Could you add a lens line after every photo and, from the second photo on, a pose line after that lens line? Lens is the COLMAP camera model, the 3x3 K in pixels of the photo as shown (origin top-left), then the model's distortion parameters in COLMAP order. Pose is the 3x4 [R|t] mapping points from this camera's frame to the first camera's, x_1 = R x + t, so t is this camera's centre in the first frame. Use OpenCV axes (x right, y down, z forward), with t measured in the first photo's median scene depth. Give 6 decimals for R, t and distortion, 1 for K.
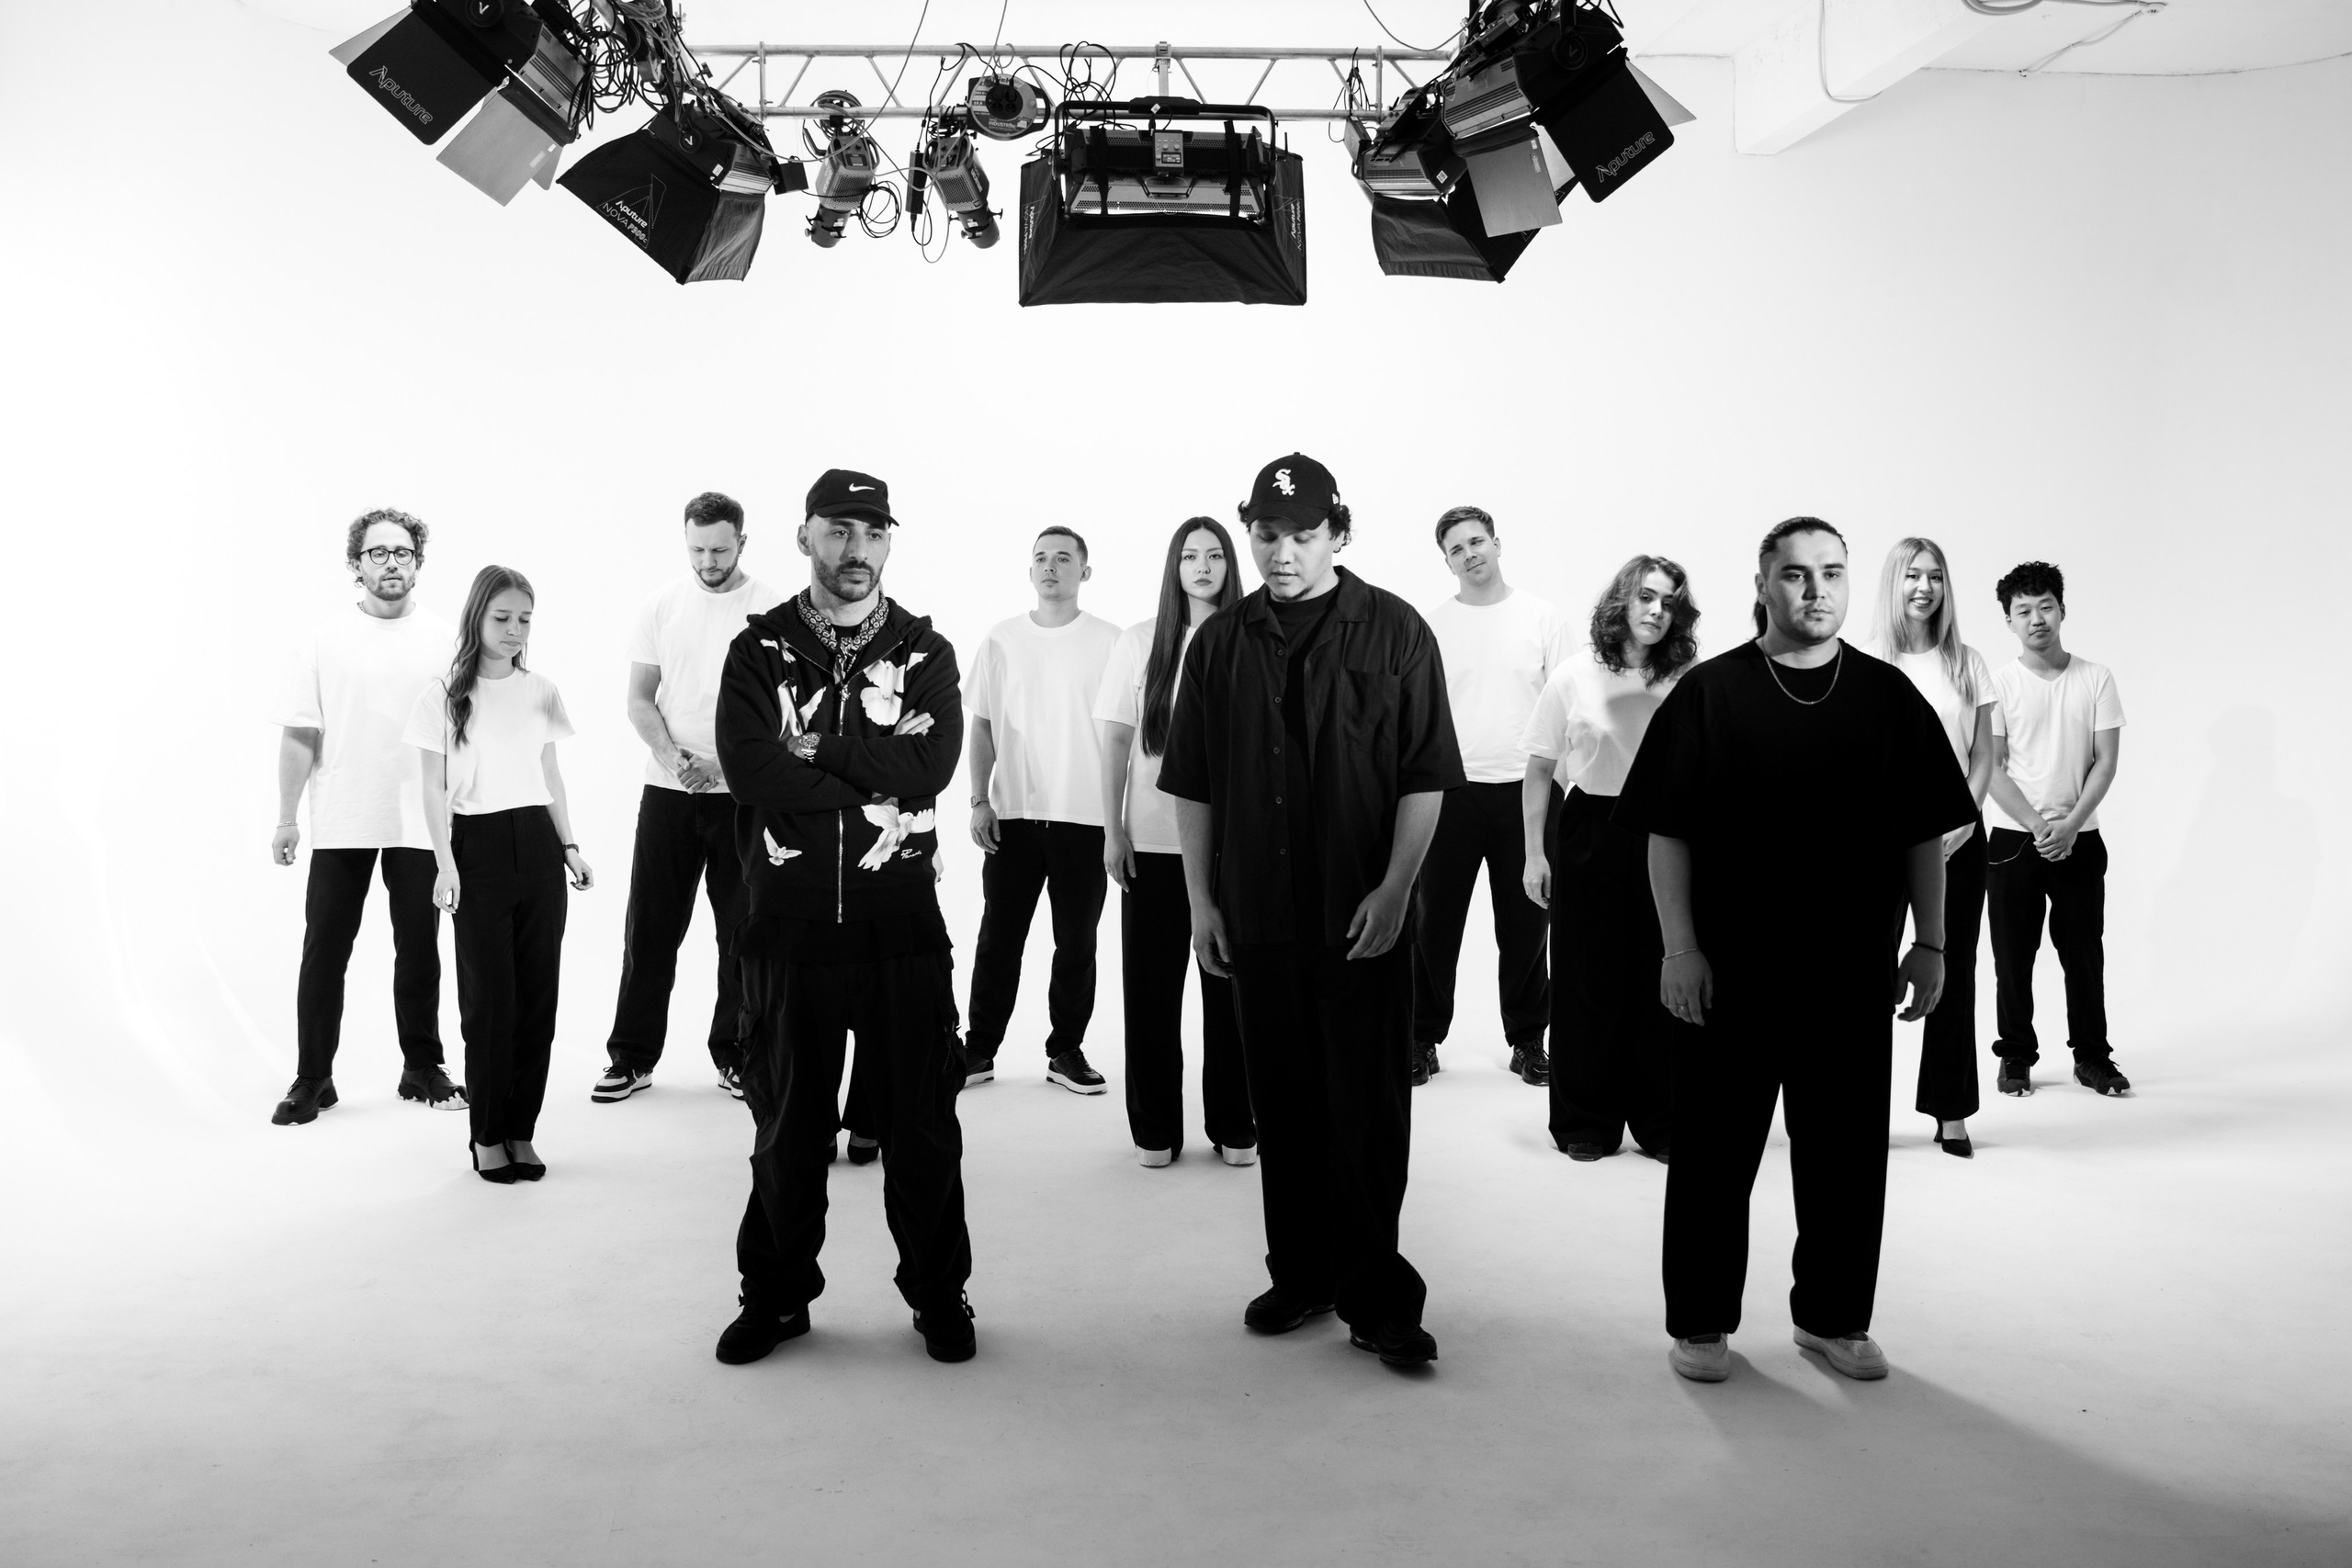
lens RADIAL K [[2277.7, 0, 1155.4], [0, 2277.7, 881.0], [0, 0, 1]] dist [-0.124248, 0.125927]
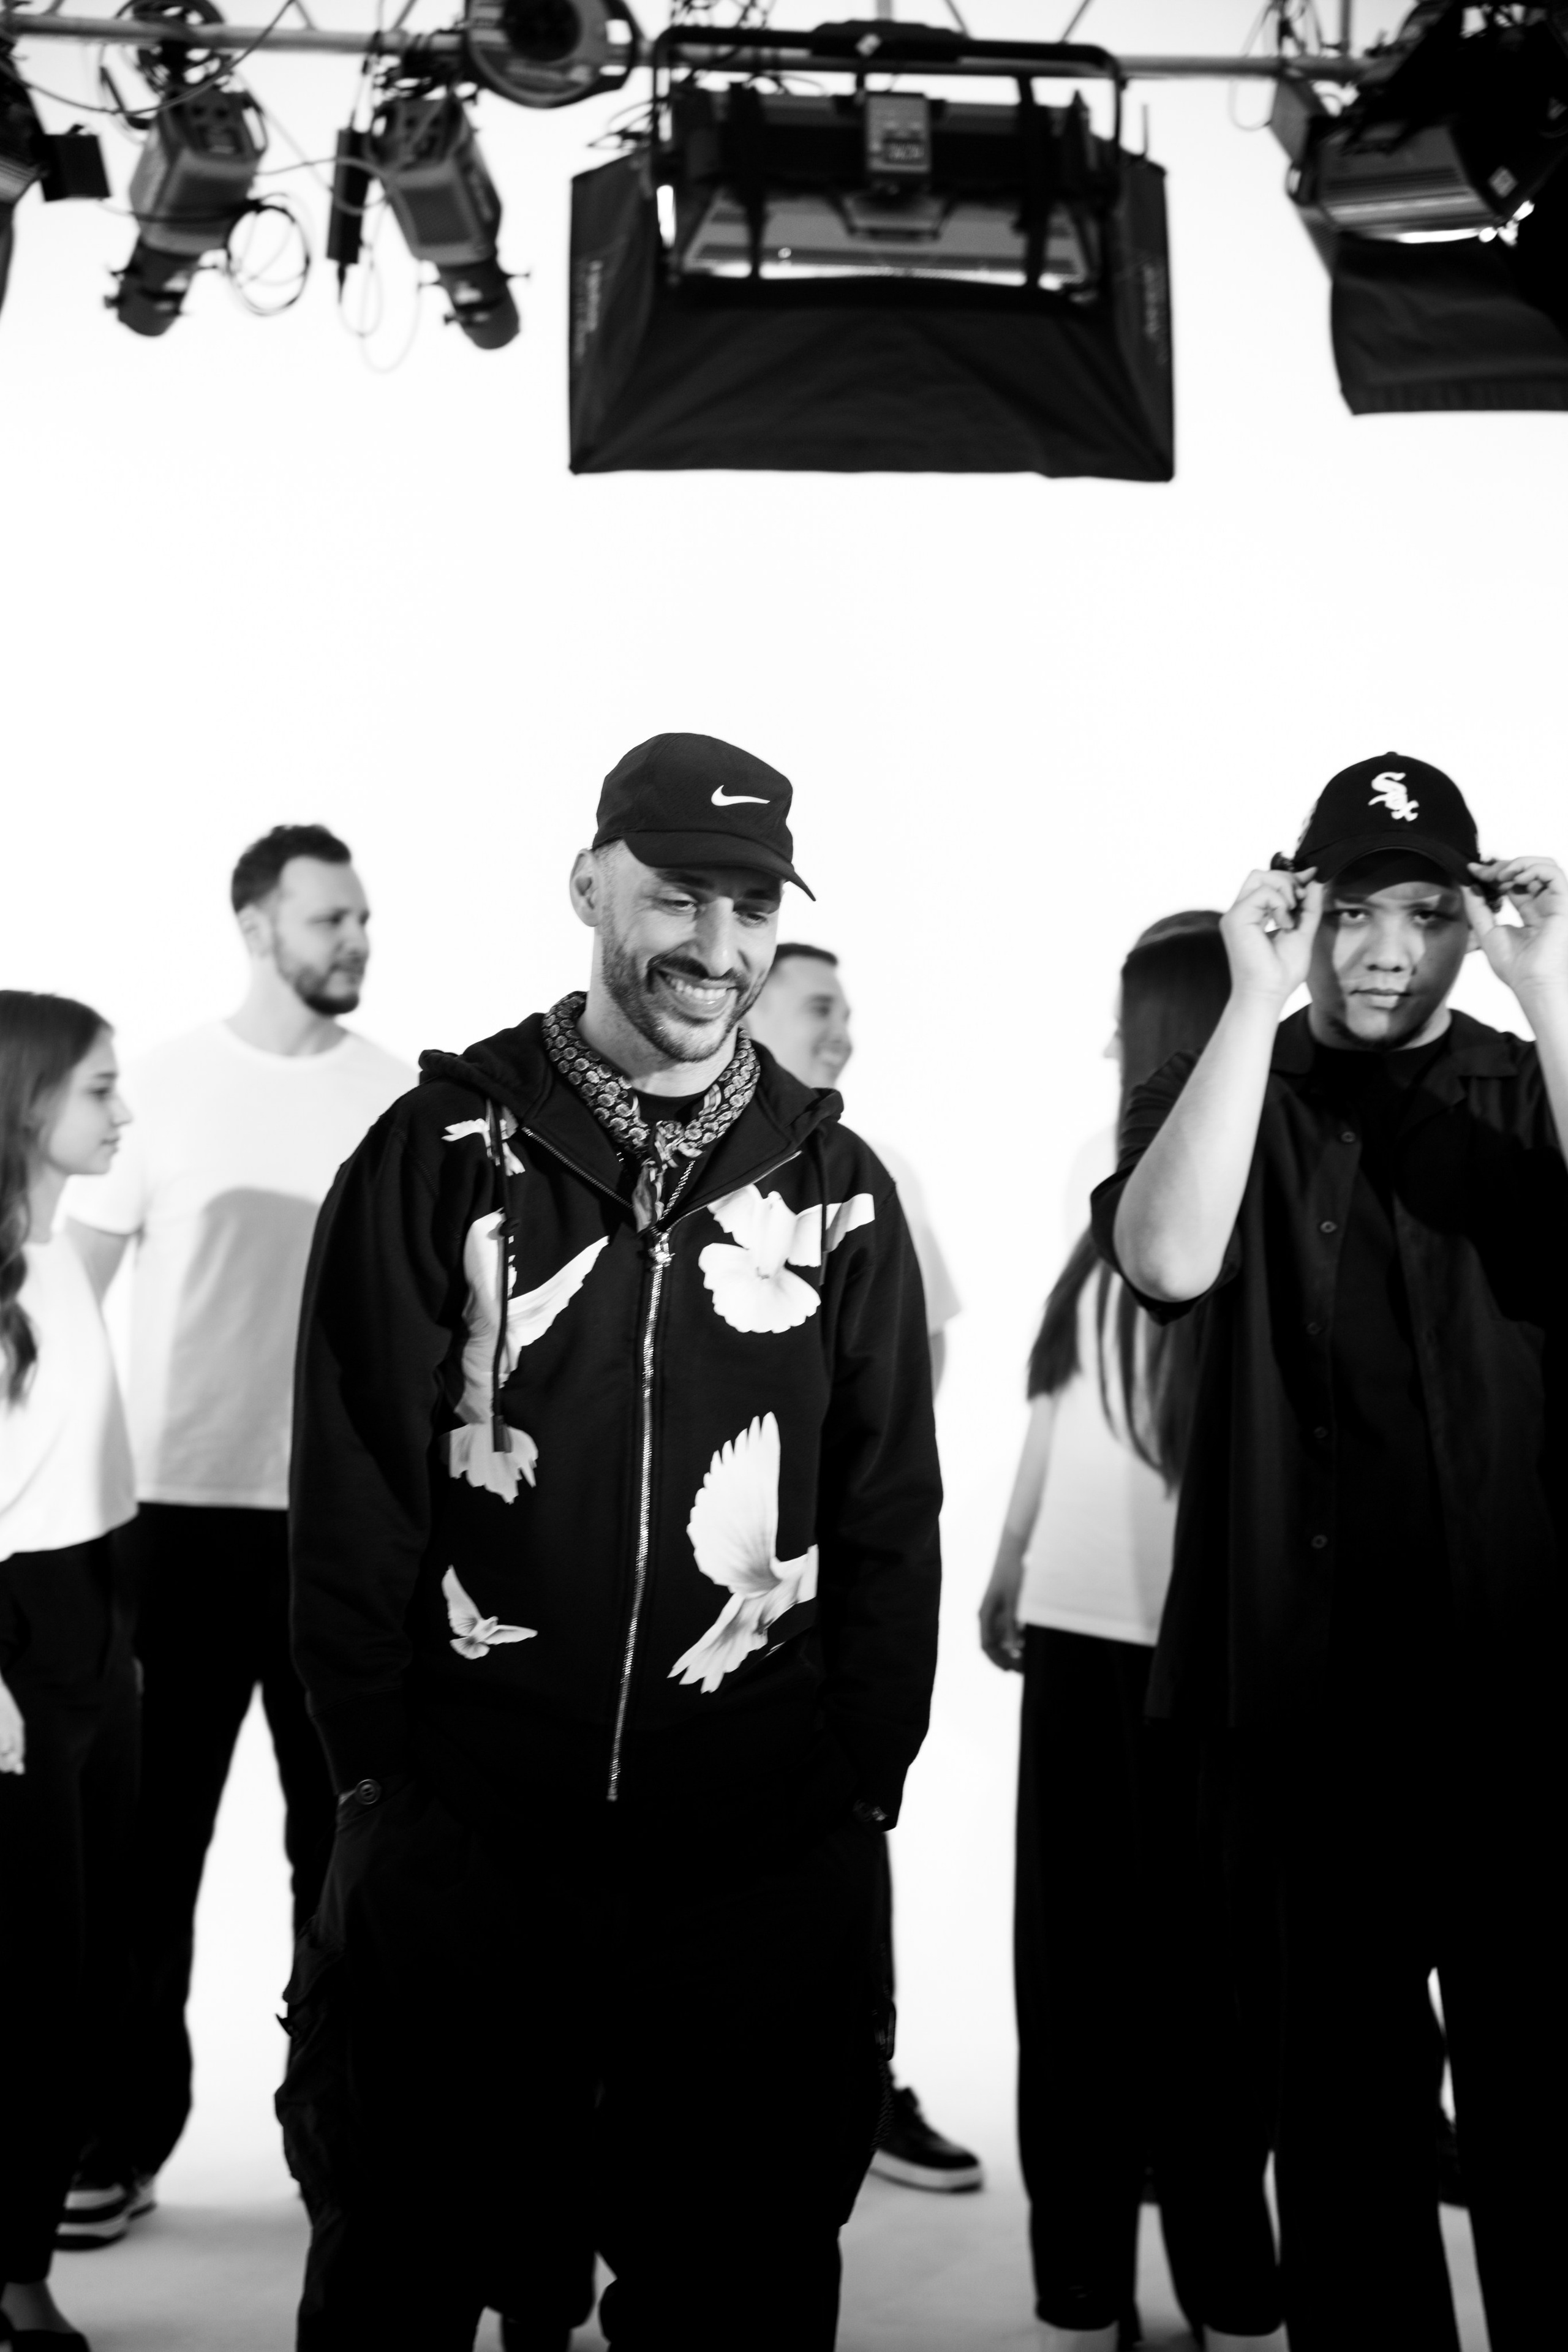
lens RADIAL K [[4438.7, 0, 778.5], [0, 4438.7, 1181.9], [0, 0, 1]] dist [0.287158, 0.288285]
pose [[0.999681, 0.014012, 0.021001, -0.034636], [-0.011139, 0.991297, -0.131170, 0.011791], [-0.022656, 0.130894, 0.991137, 0.103963]]
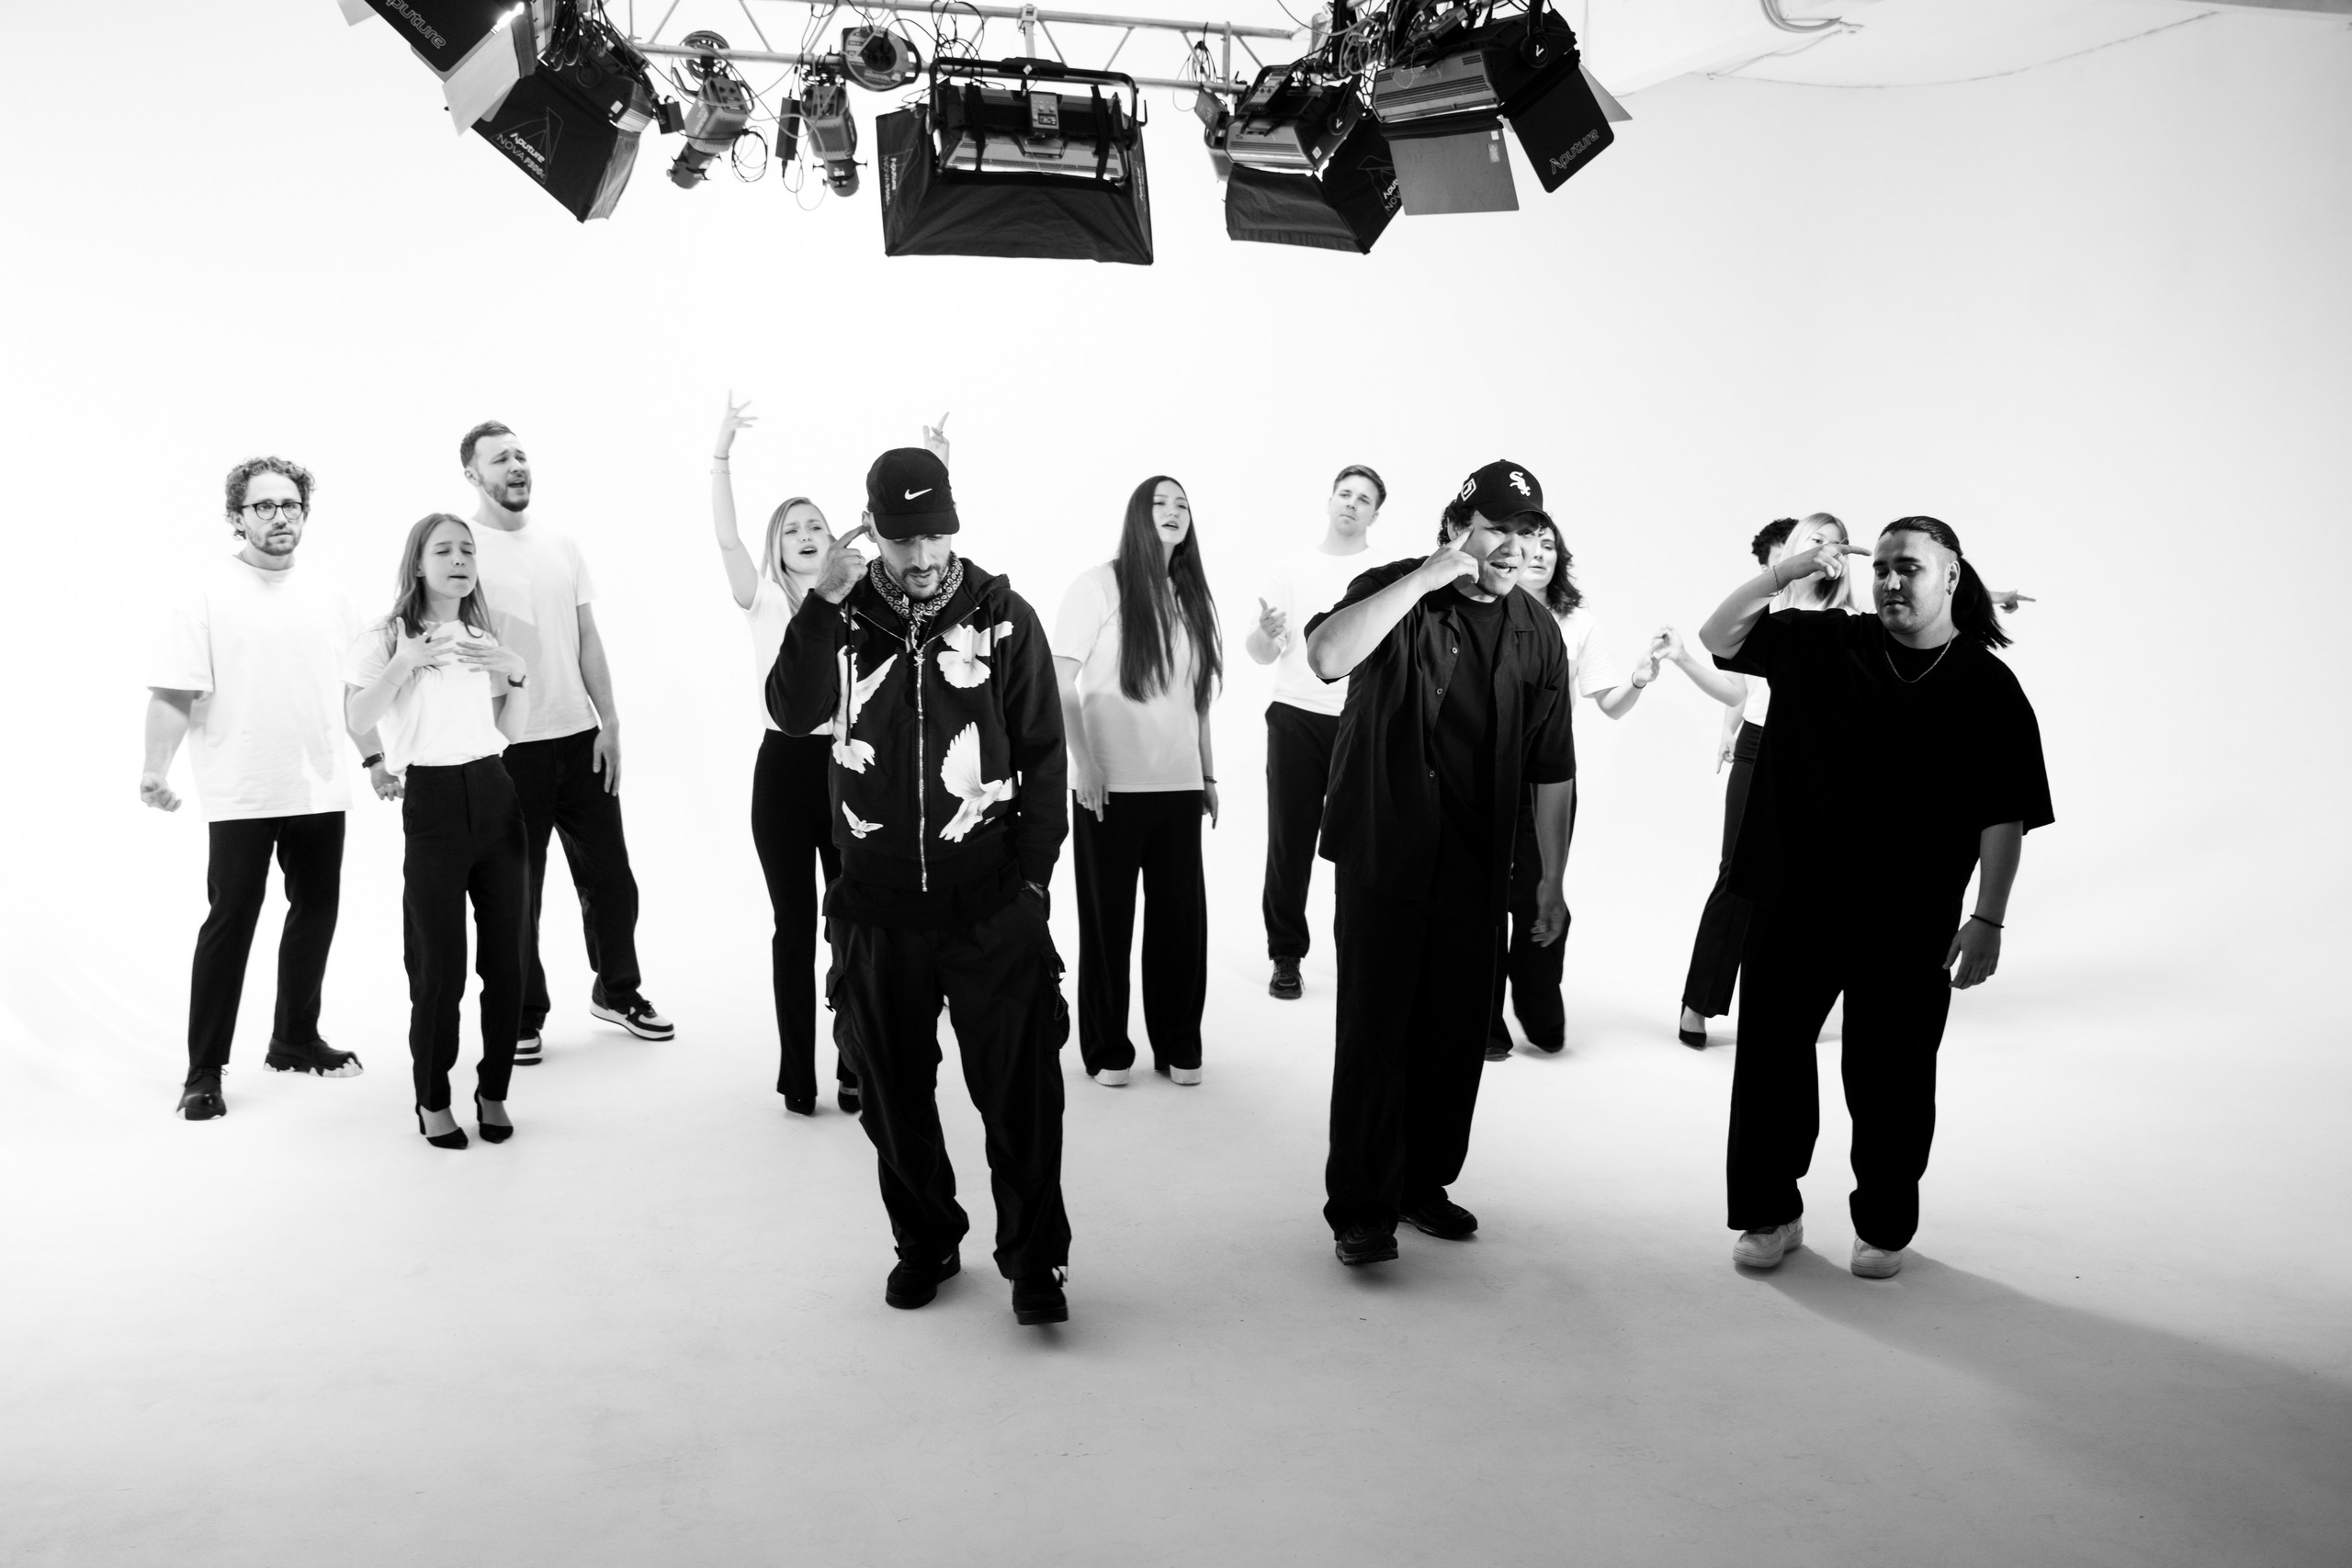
lens RADIAL K [[2105.3, 0, 1169.6], [0, 2105.3, 841.9], [0, 0, 1]] dist [-0.115307, 0.163939]
pose [[0.969734, -0.024943, 0.242888, -0.176363], [0.017273, 0.999284, 0.033656, -0.019512], [-0.243554, -0.028442, 0.969470, 0.047136]]
